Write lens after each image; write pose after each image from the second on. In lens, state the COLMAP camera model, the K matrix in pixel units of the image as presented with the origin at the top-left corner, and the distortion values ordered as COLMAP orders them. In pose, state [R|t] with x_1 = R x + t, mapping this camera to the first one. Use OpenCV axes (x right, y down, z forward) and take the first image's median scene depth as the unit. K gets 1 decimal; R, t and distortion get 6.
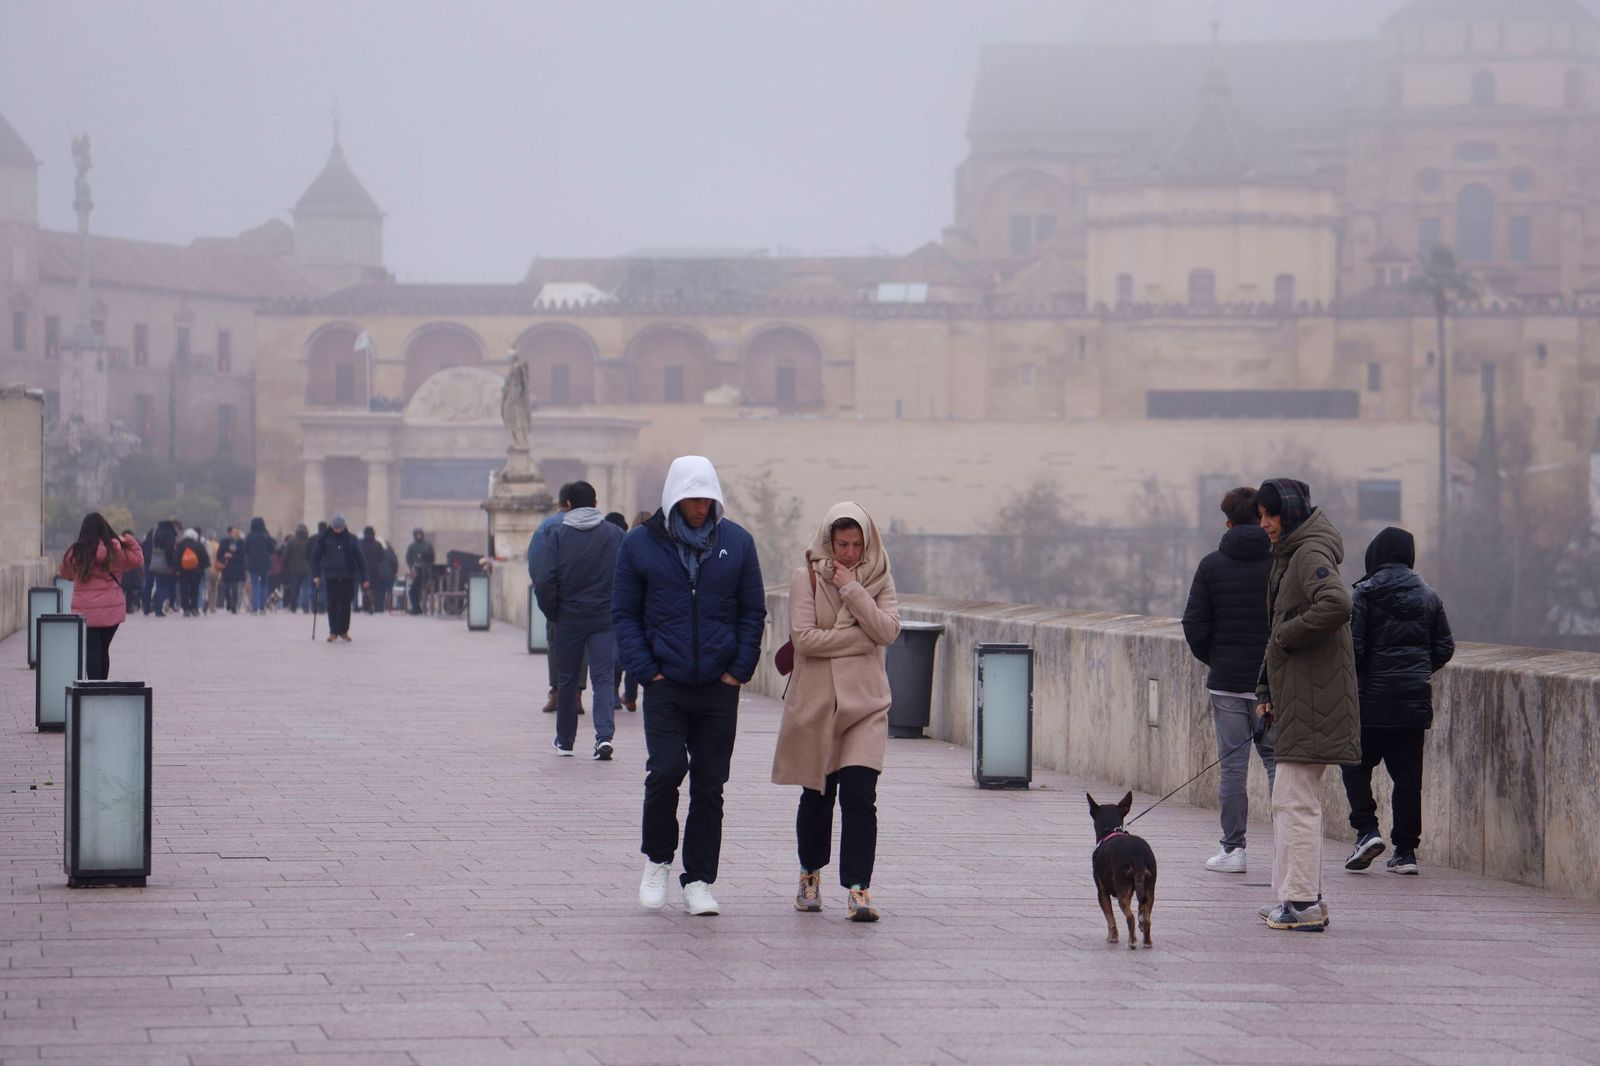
lens RADIAL K [[6060.2, 0, 800.0], [0, 6060.2, 533.0], [0, 0, 1]] dist [0.944976, -2.240495]
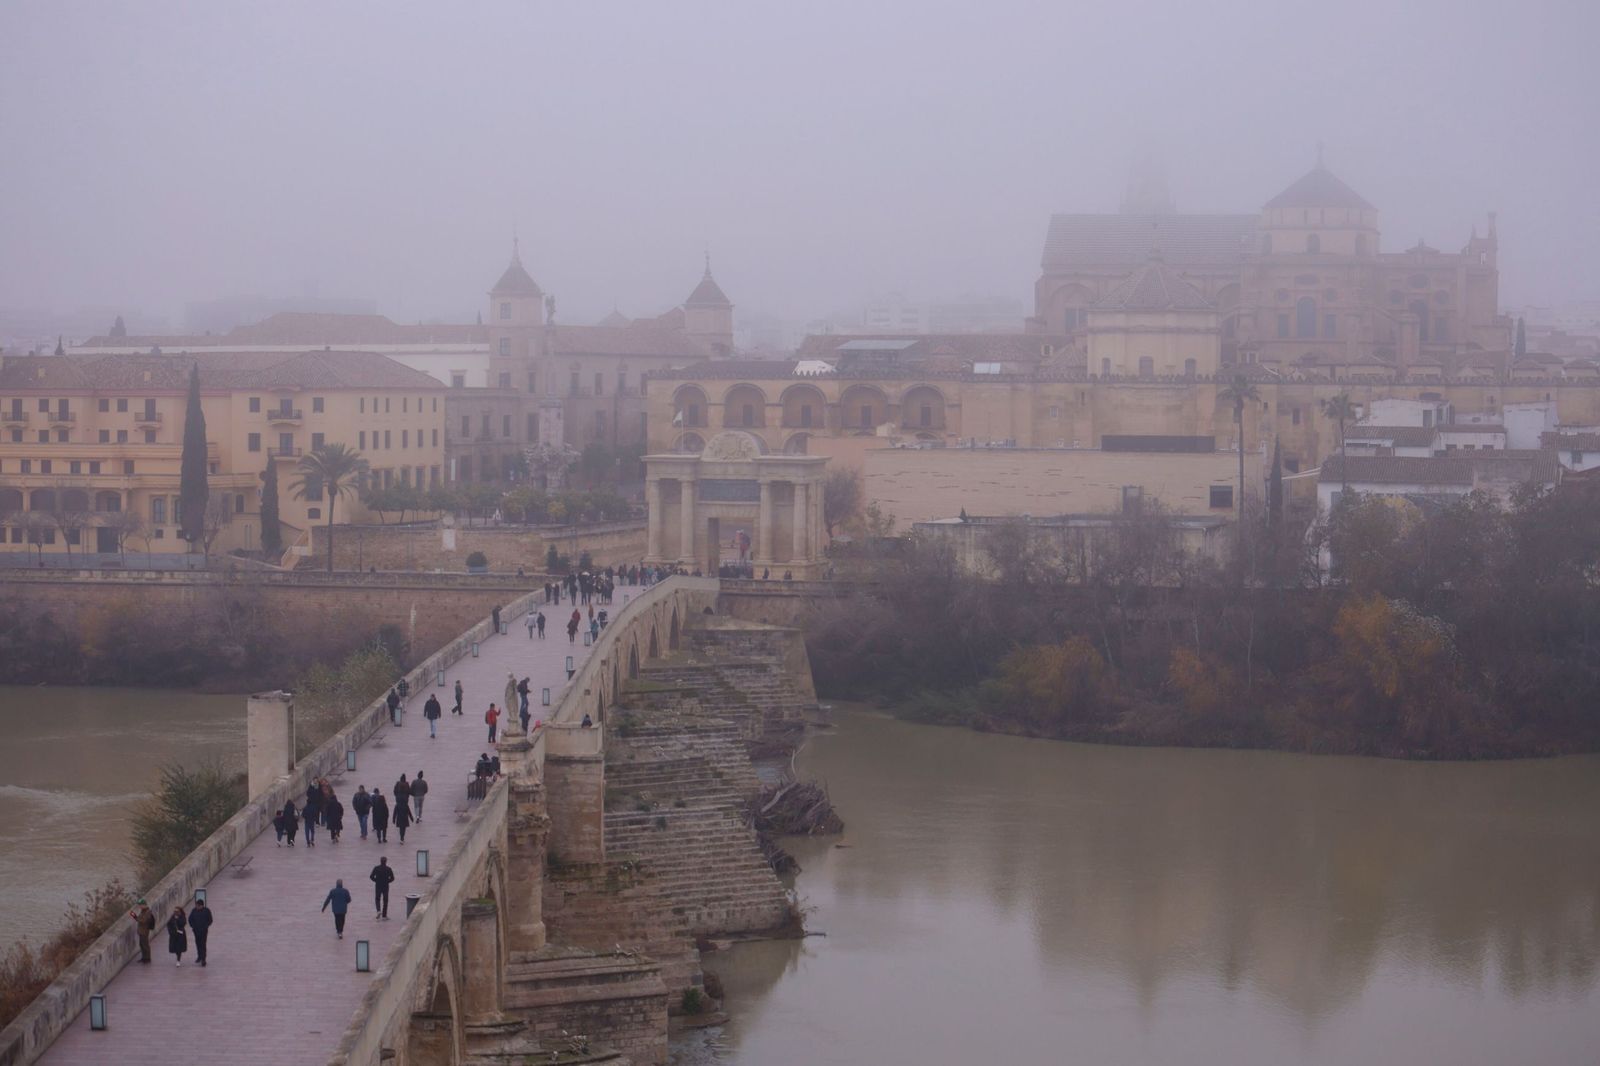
lens RADIAL K [[3413.9, 0, 800.0], [0, 3413.9, 533.0], [0, 0, 1]] dist [-0.242450, -0.143564]
pose [[0.995988, 0.001428, -0.089478, 0.053641], [0.003747, 0.998331, 0.057637, -0.049835], [0.089411, -0.057741, 0.994320, -0.048973]]
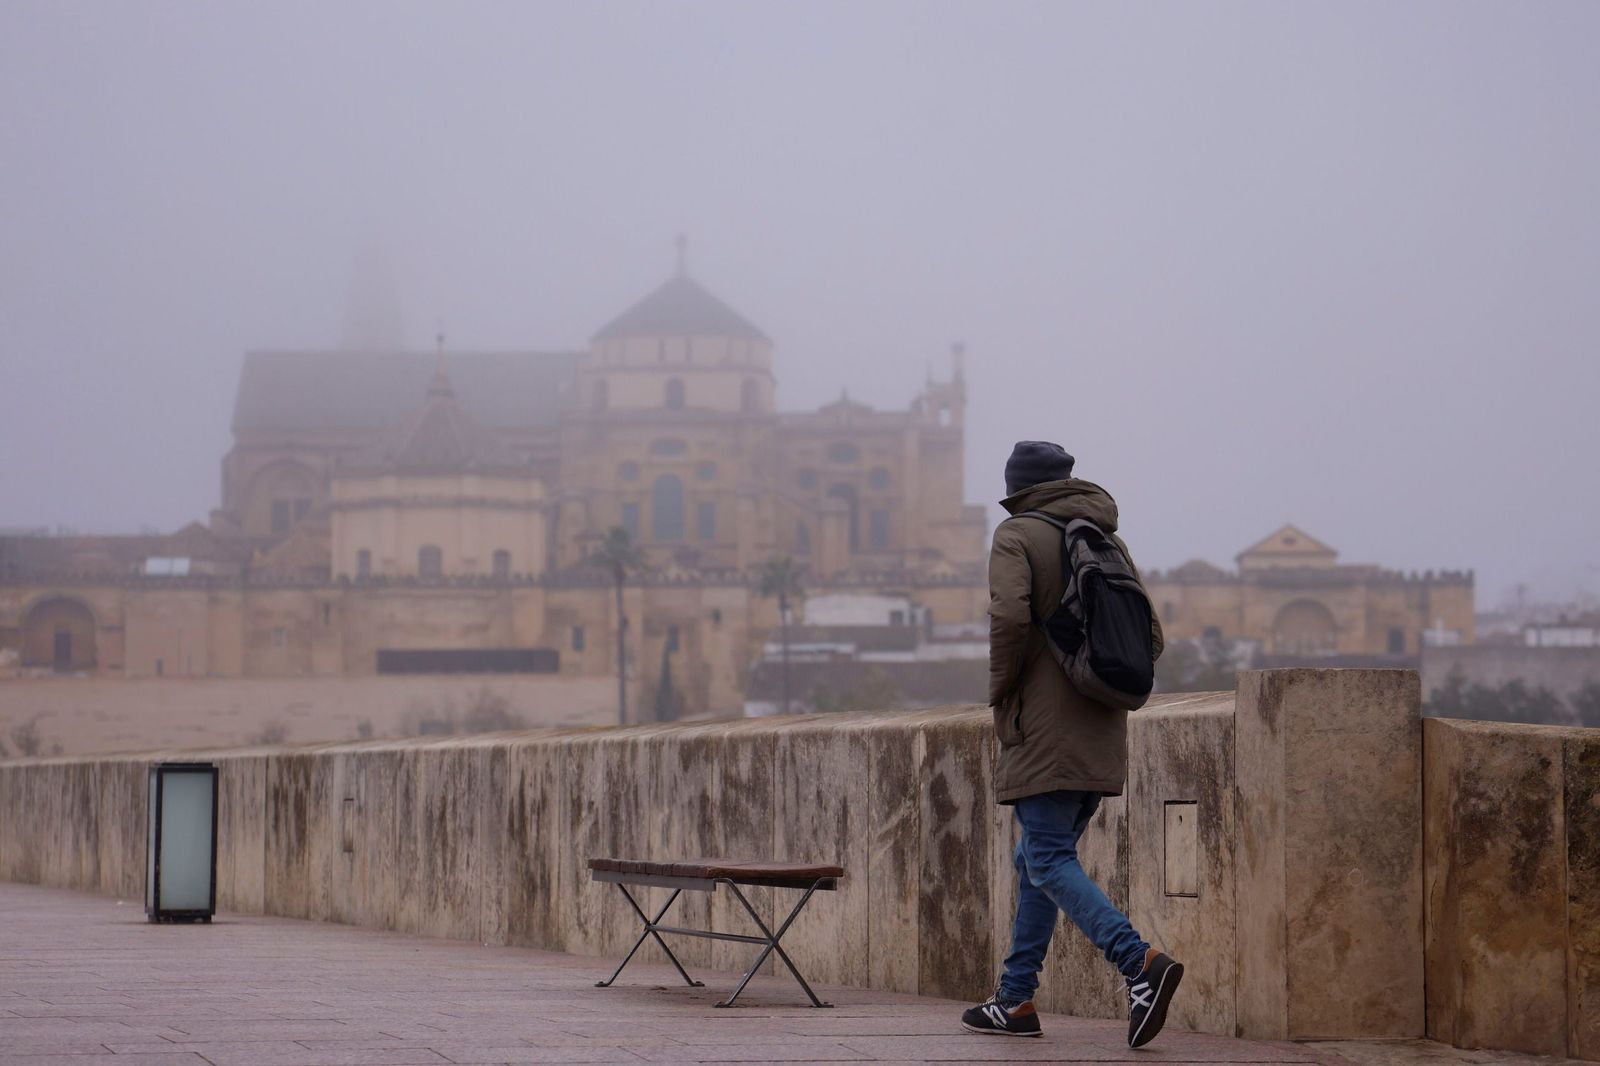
lens RADIAL K [[5472.9, 0, 800.0], [0, 5472.9, 533.0], [0, 0, 1]] dist [0.598594, -0.412892]
pose [[0.992907, -0.002420, 0.118869, 0.011754], [0.007926, 0.998916, -0.045876, 0.002662], [-0.118629, 0.046492, 0.991850, -0.041795]]
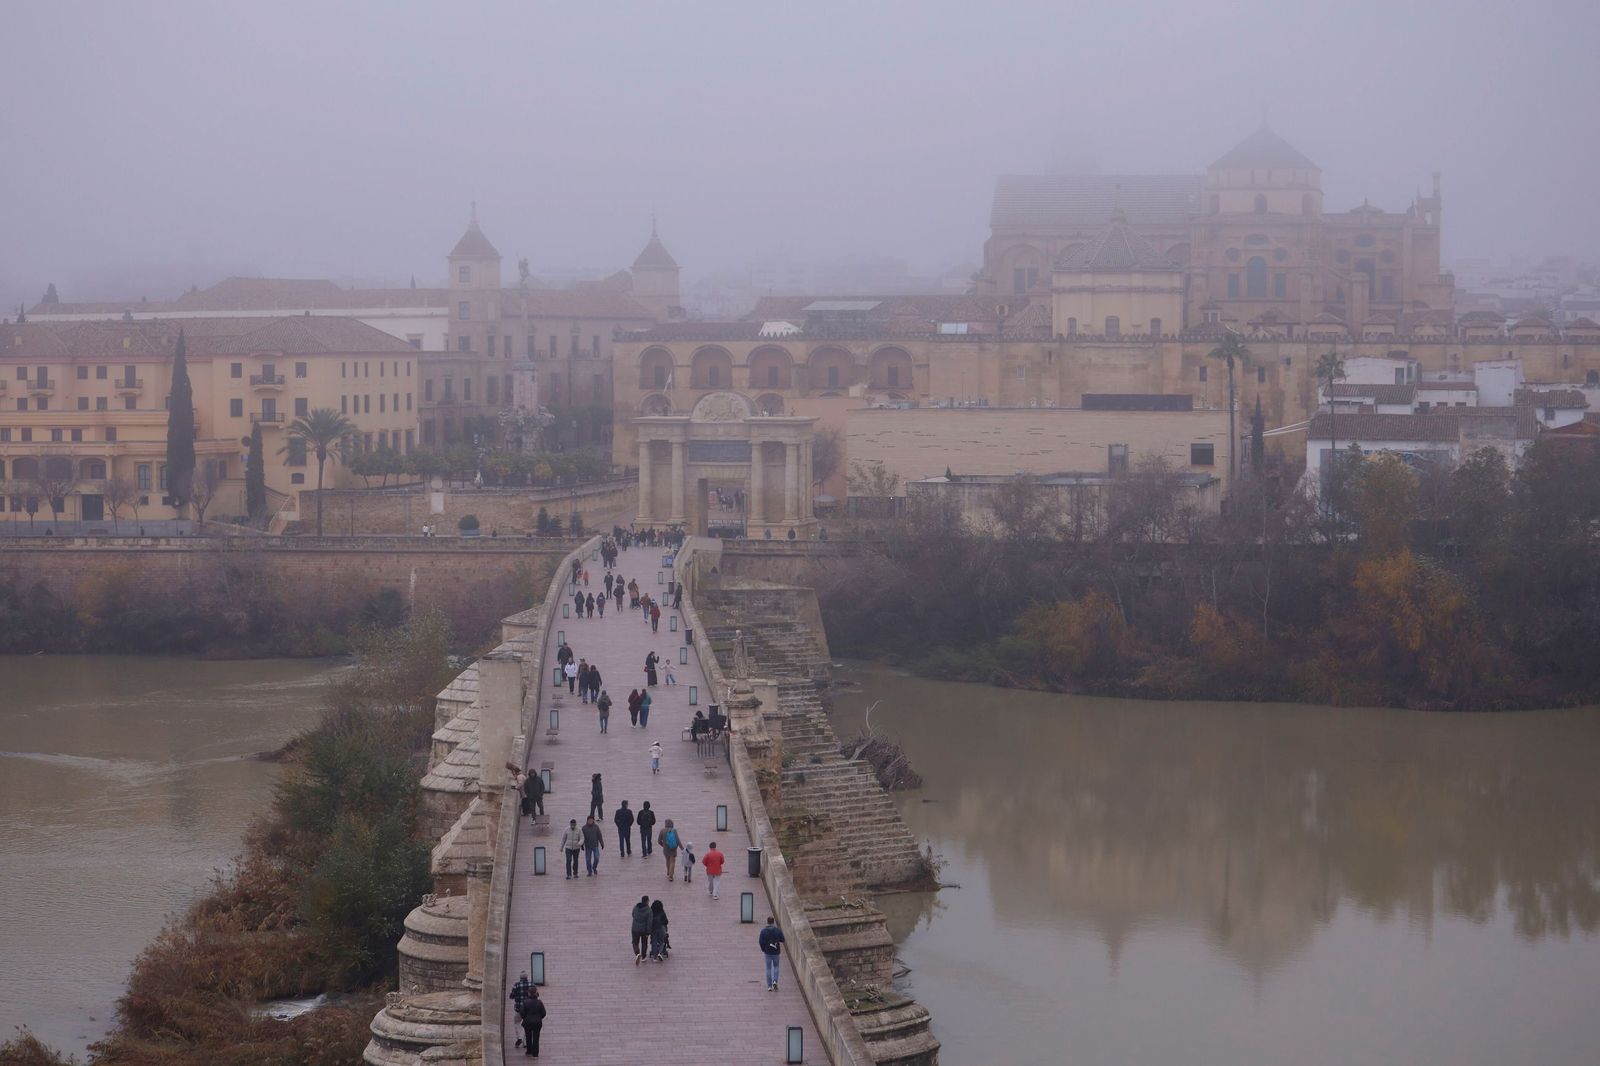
lens RADIAL K [[3419.3, 0, 802.0], [0, 3419.3, 619.6], [0, 0, 1]] dist [-0.265766, 0.183713]
pose [[0.999407, -0.005805, -0.033935, 0.005119], [0.008993, 0.995479, 0.094557, -0.050296], [0.033232, -0.094806, 0.994941, -0.060134]]
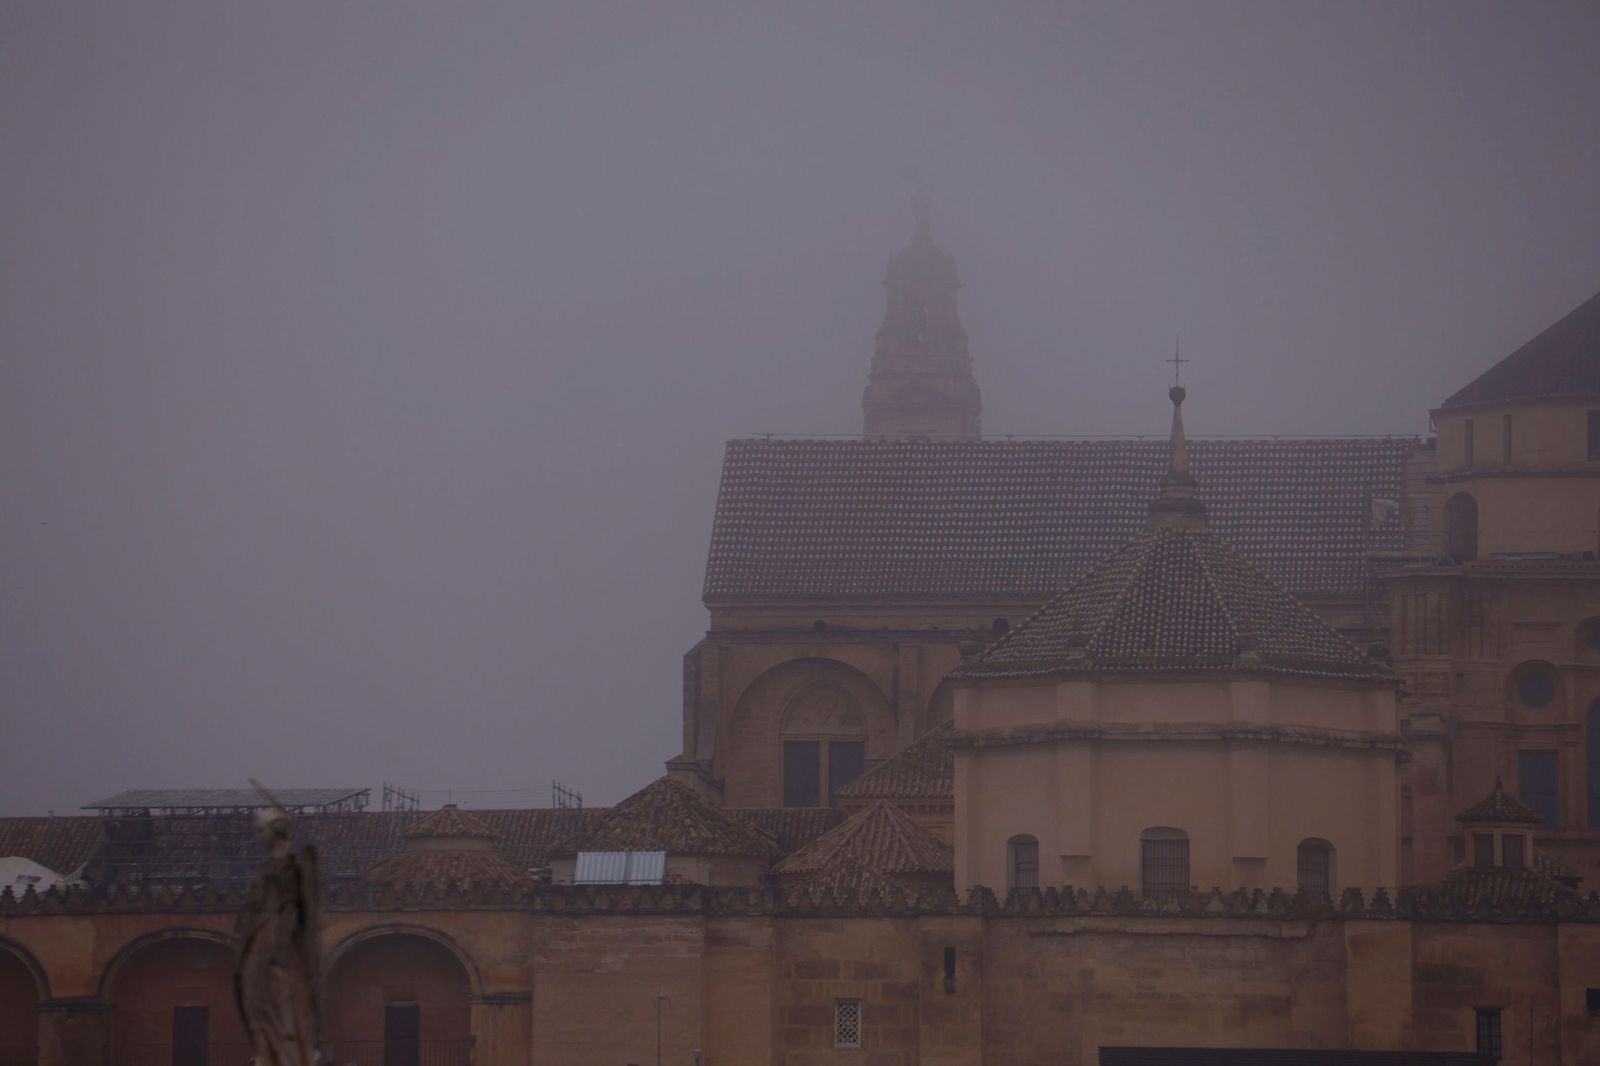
lens RADIAL K [[9306.8, 0, 782.2], [0, 9306.8, 528.1], [0, 0, 1]] dist [2.863724, -9.081649]
pose [[0.998347, 0.003535, 0.057365, -0.016971], [0.001212, 0.996590, -0.082510, -0.000622], [-0.057461, 0.082443, 0.994938, 0.160390]]
